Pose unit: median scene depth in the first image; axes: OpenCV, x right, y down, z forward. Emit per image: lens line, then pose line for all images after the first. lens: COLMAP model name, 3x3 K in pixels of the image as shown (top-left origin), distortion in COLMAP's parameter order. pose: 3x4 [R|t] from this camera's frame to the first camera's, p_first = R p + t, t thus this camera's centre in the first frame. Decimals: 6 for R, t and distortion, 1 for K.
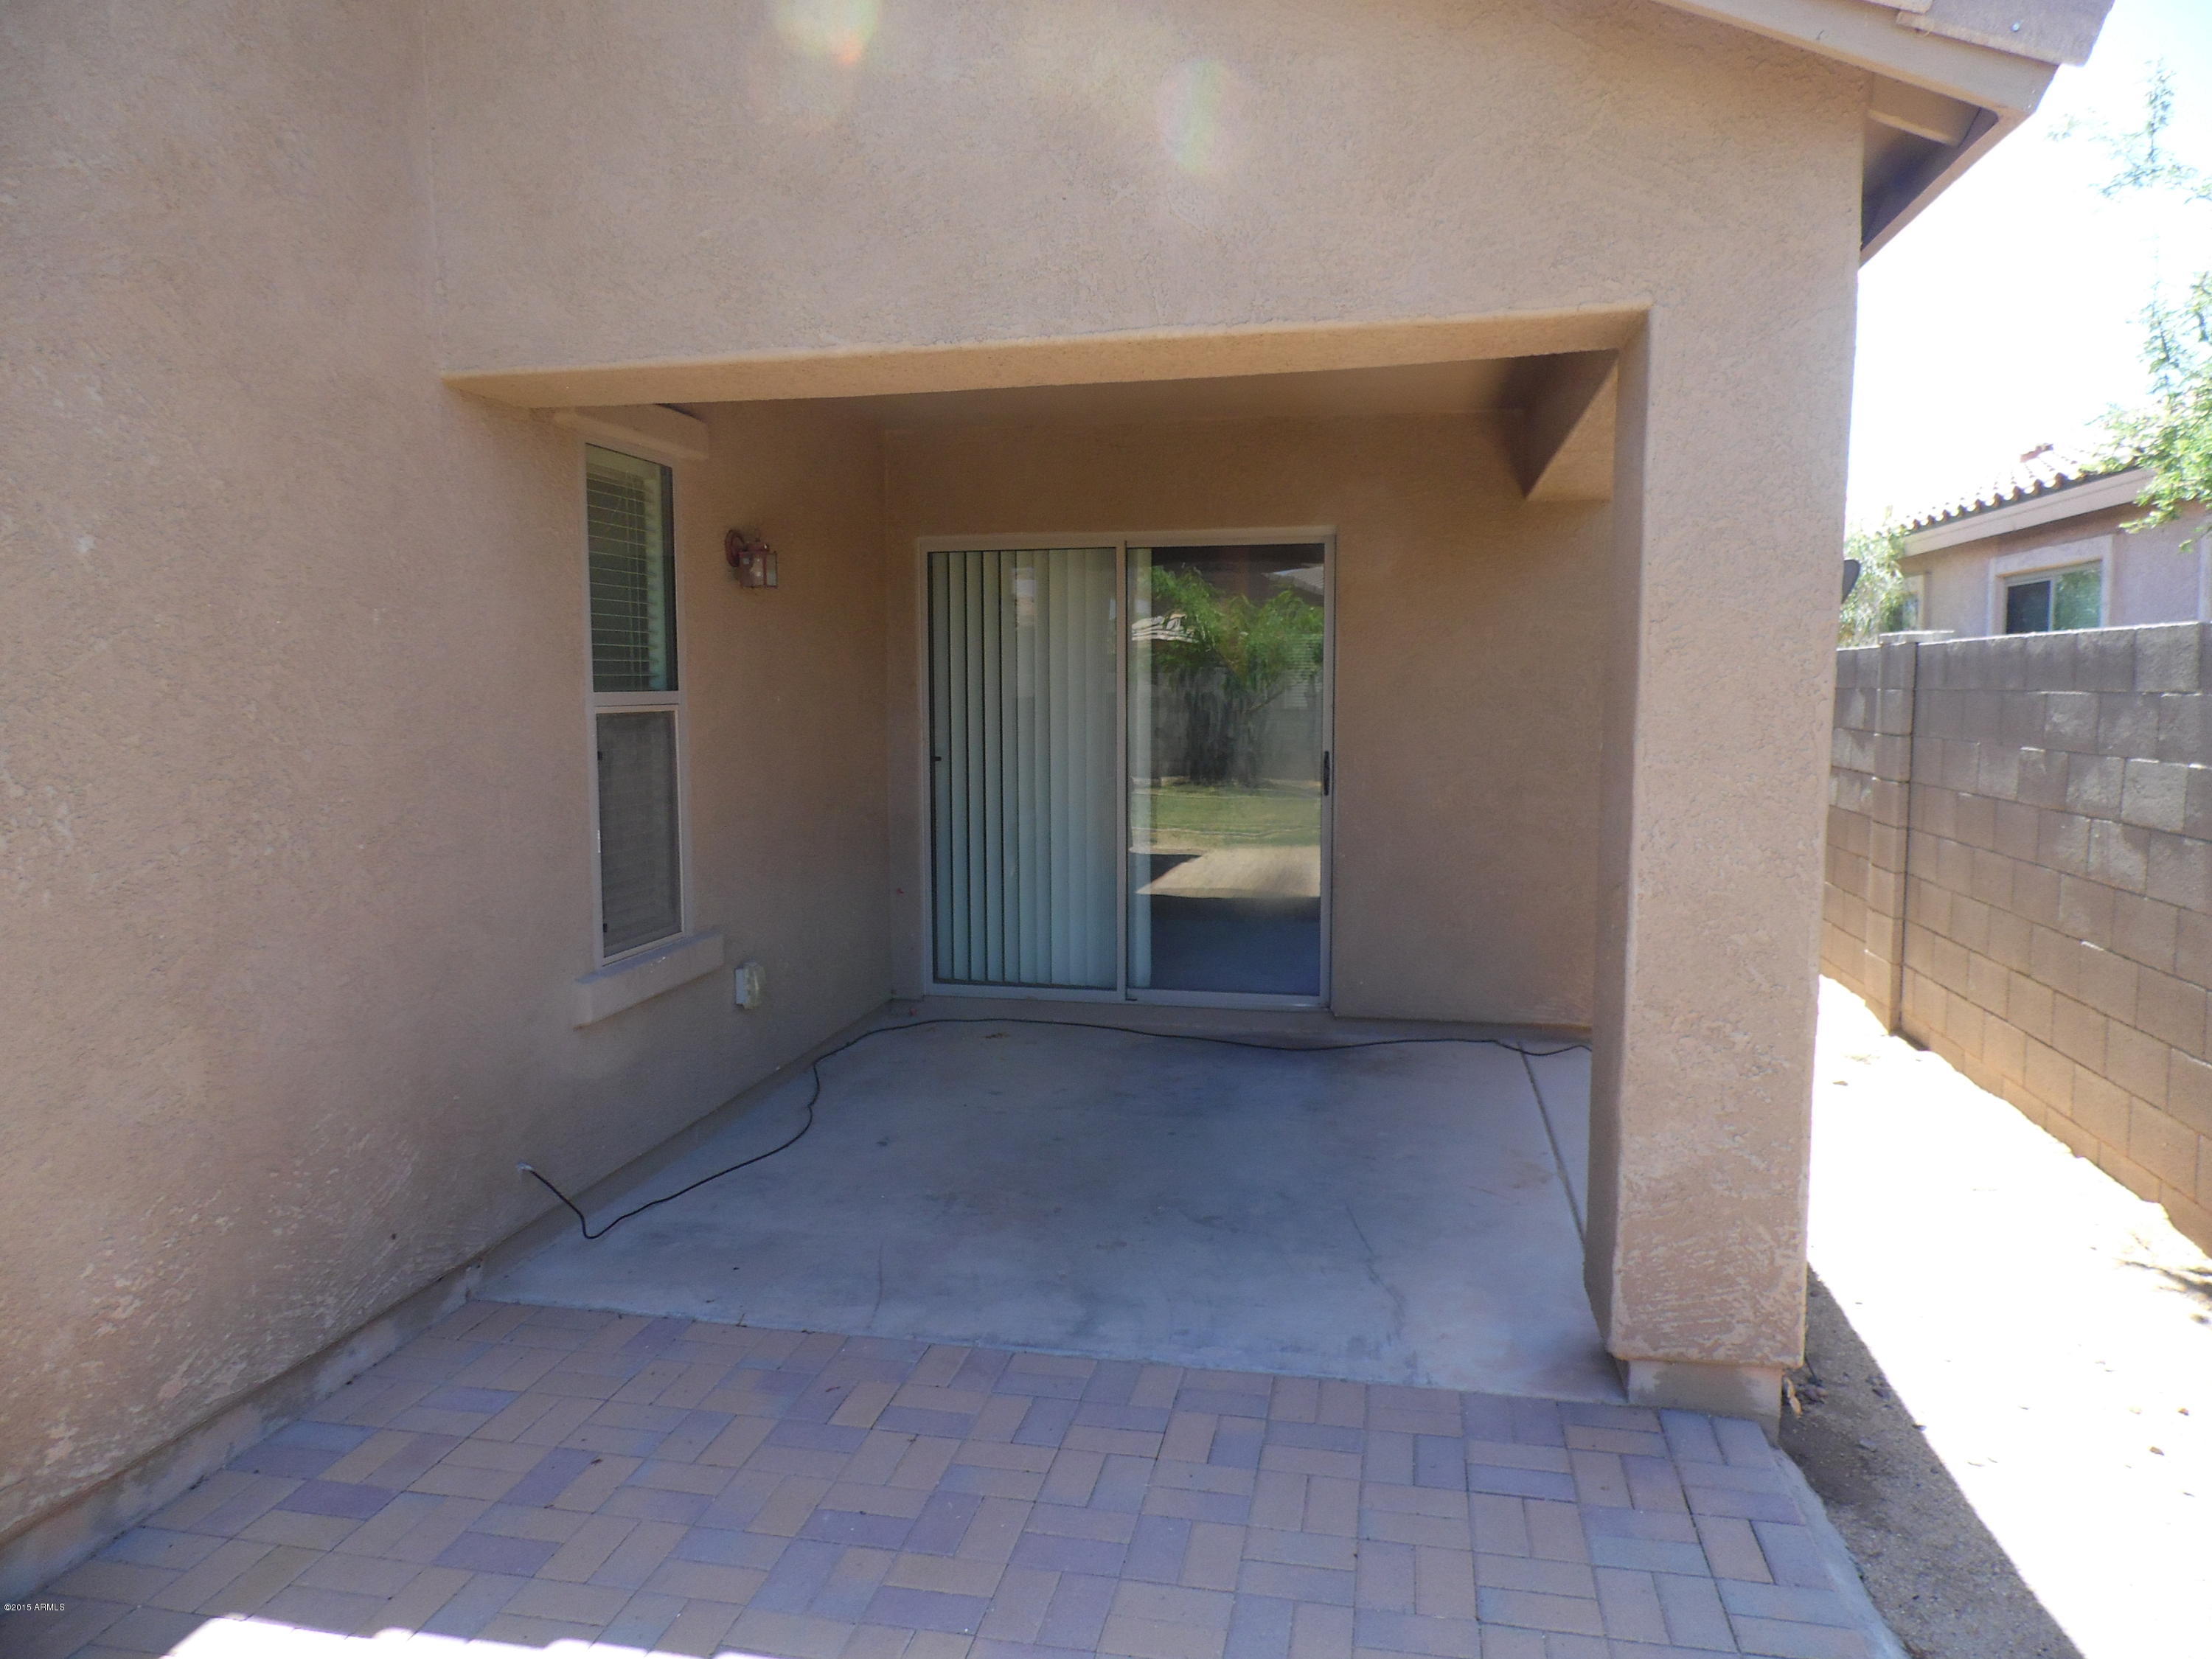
lens RADIAL K [[1477.4, 0, 1102.2], [0, 1477.4, 828.1], [0, 0, 1]] dist [-0.002901, -0.003679]
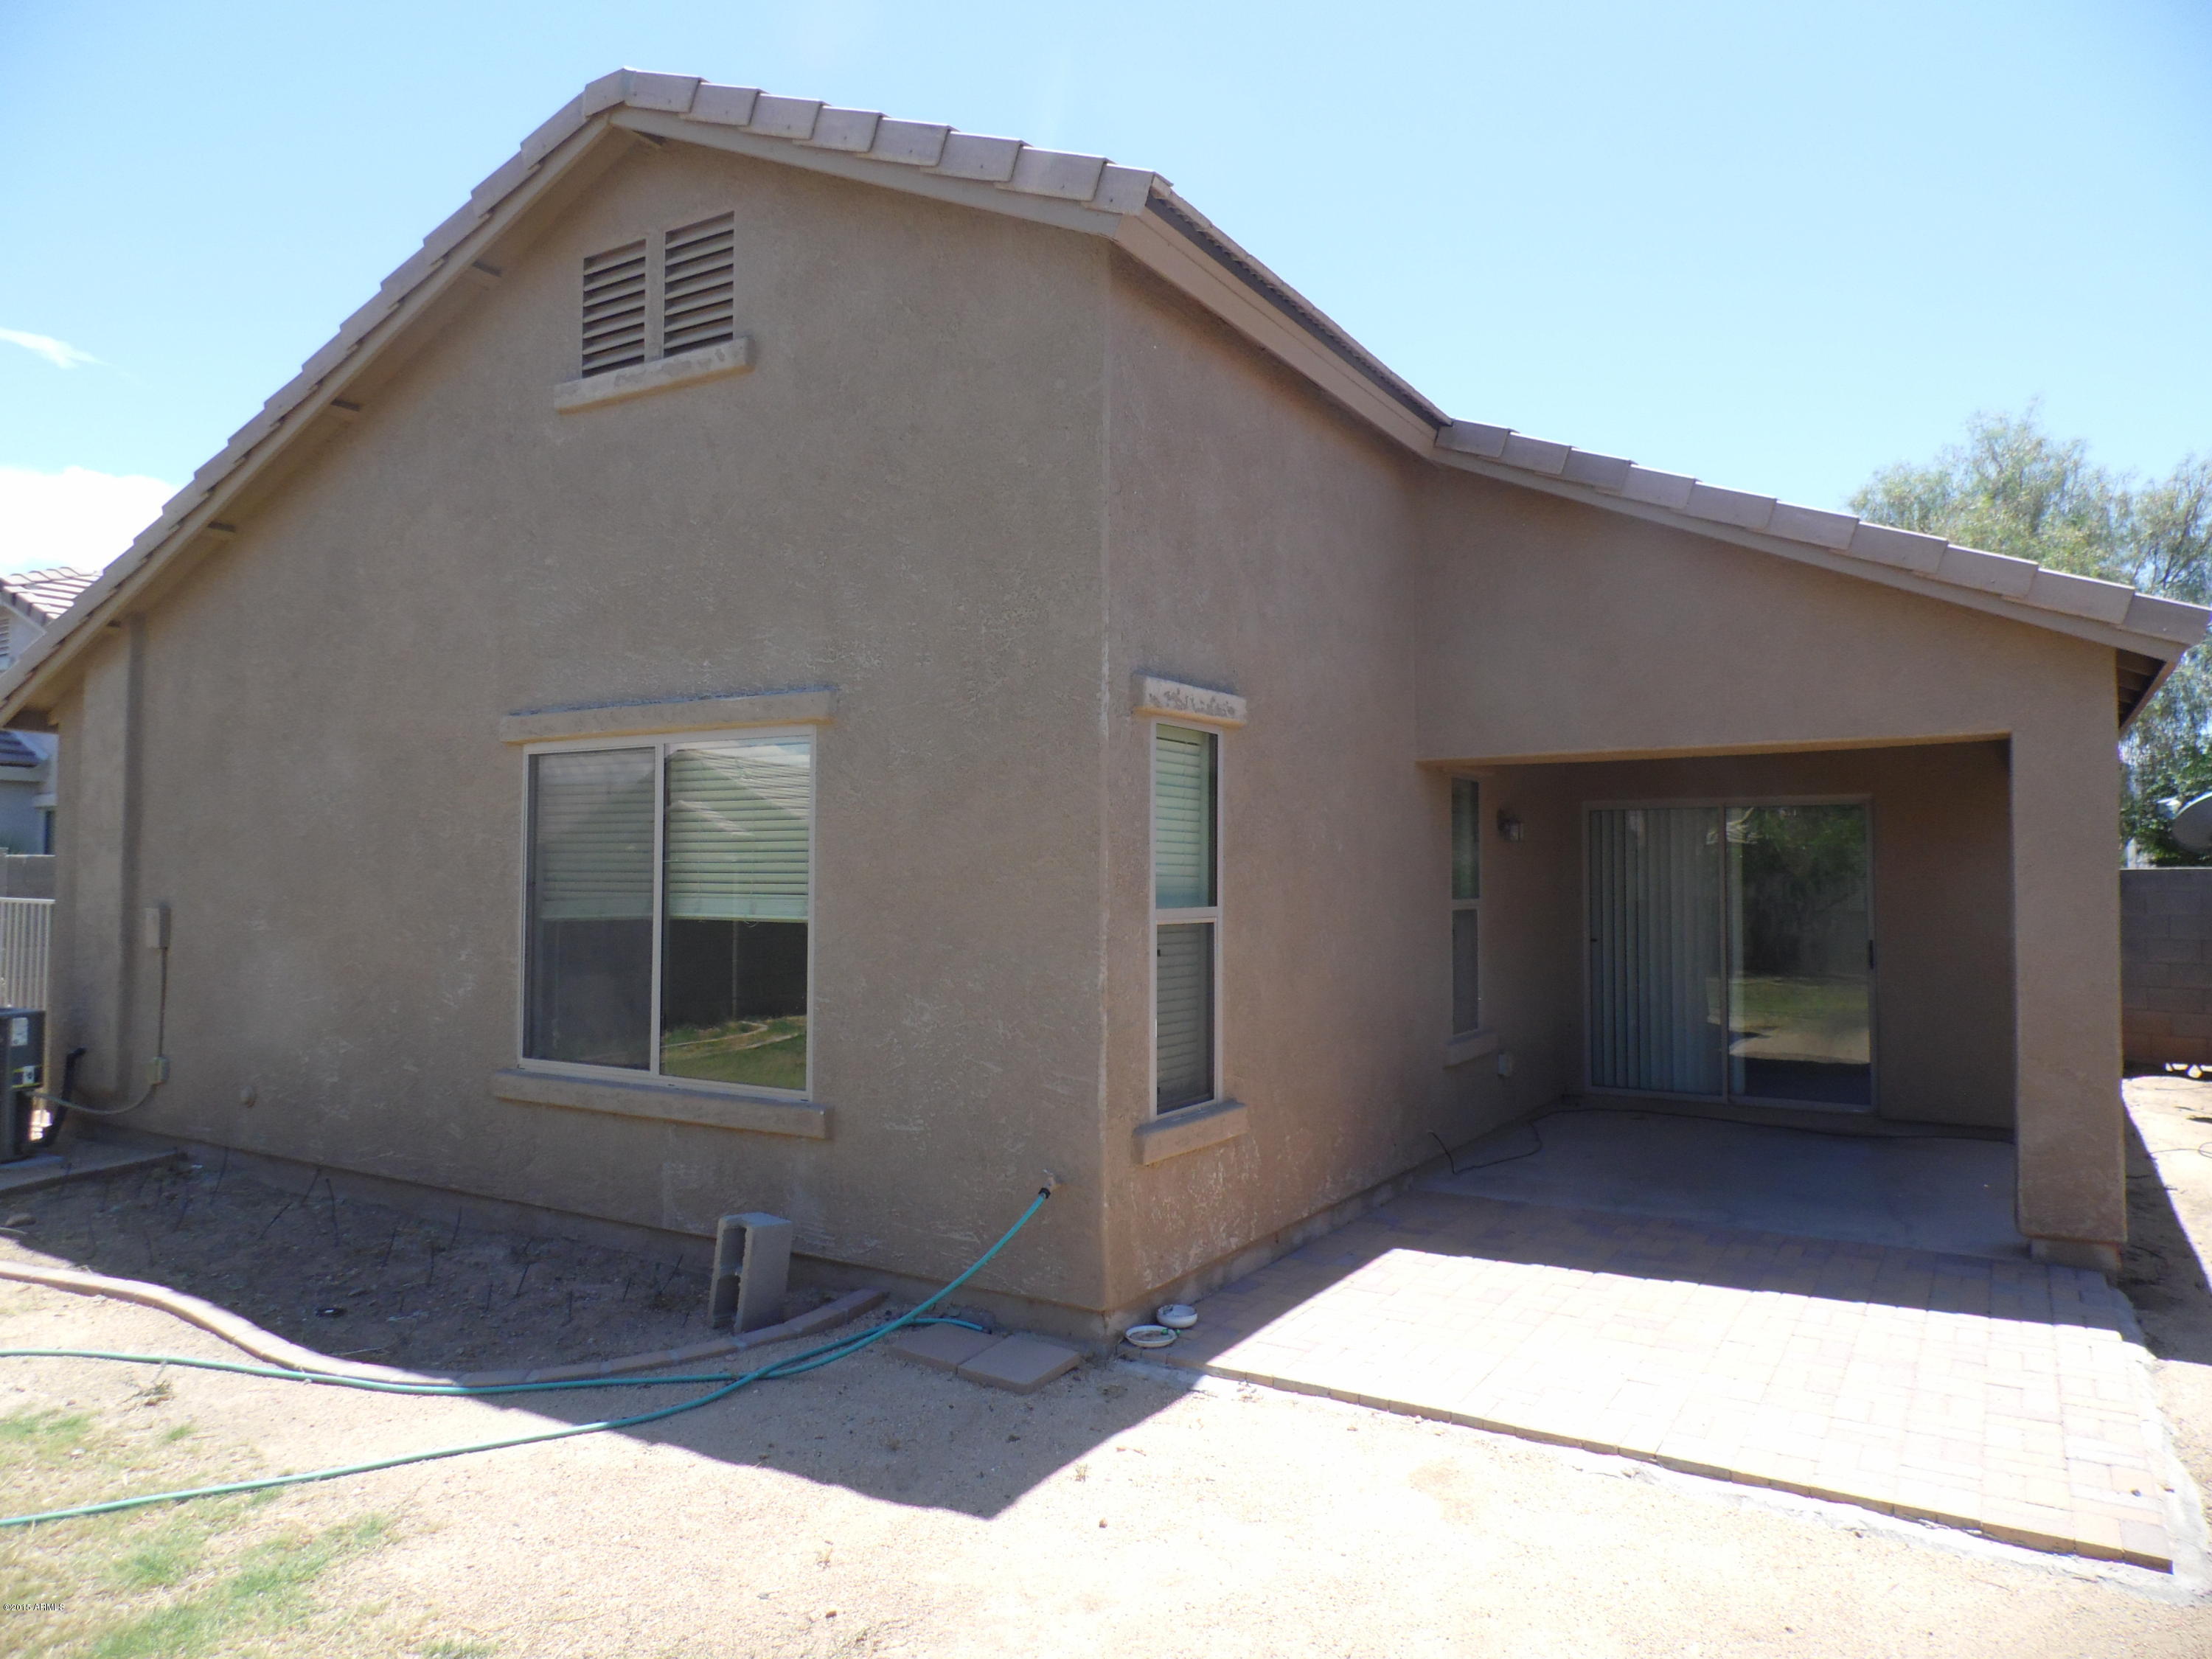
lens RADIAL K [[1477.4, 0, 1102.4], [0, 1477.4, 822.9], [0, 0, 1]] dist [-0.002901, -0.003679]
pose [[0.939401, -0.008211, -0.342722, -0.101876], [-0.038297, 0.990942, -0.128714, 0.079784], [0.340675, 0.134040, 0.930577, -1.020770]]
